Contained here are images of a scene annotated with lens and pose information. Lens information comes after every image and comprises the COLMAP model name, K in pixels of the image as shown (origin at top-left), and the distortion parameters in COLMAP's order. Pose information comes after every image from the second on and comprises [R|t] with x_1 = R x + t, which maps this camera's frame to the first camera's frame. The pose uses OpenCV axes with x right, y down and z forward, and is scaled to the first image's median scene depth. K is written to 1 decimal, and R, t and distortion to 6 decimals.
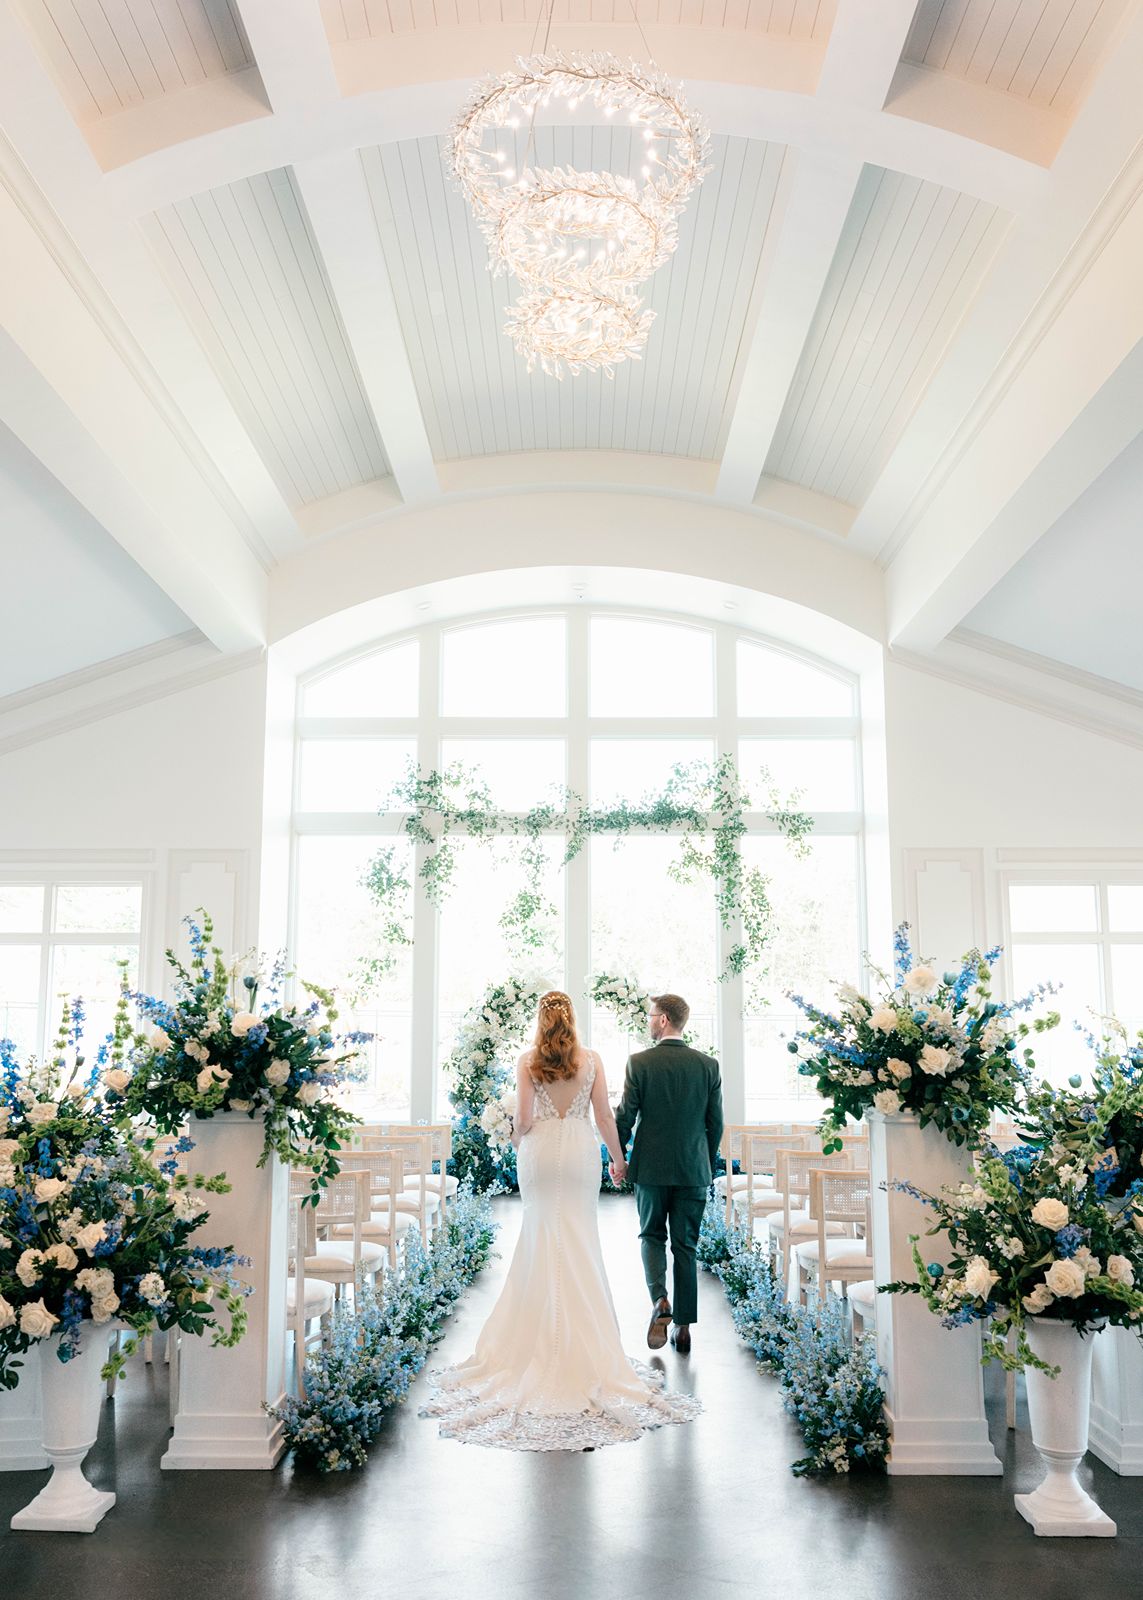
lens RADIAL K [[1321.3, 0, 572.9], [0, 1321.3, 841.1], [0, 0, 1]] dist [0.011359, -0.100217]
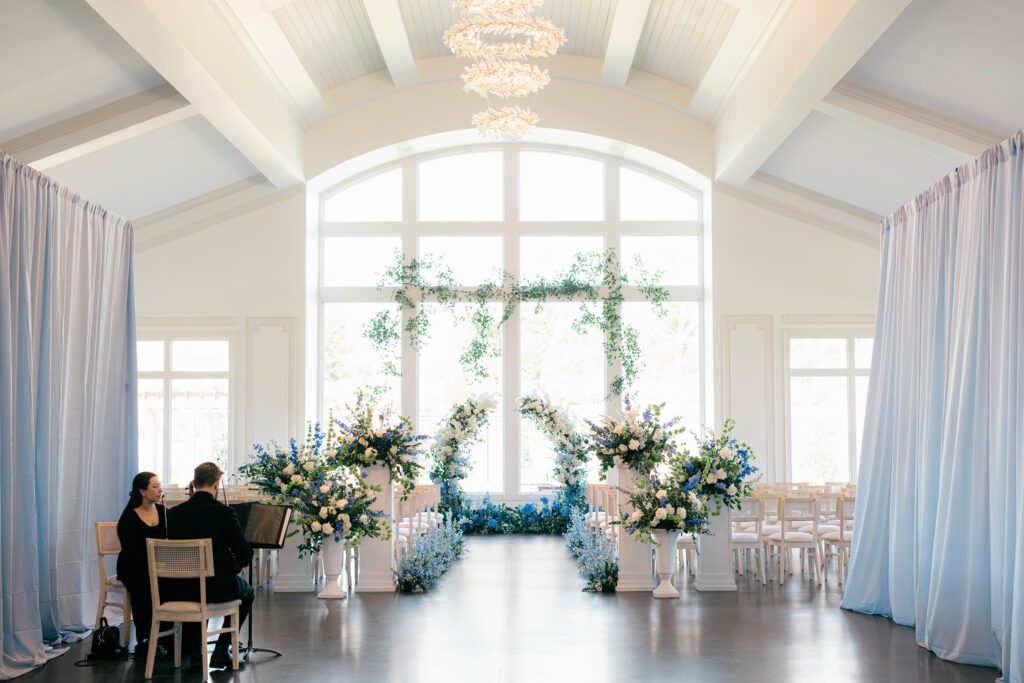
lens RADIAL K [[1328.6, 0, 512.0], [0, 1328.6, 341.5], [0, 0, 1]] dist [-0.004913, 0.007327]
pose [[0.999992, -0.003550, -0.002013, 0.023462], [0.003691, 0.997184, 0.074898, -0.232768], [0.001741, -0.074905, 0.997189, -1.581902]]
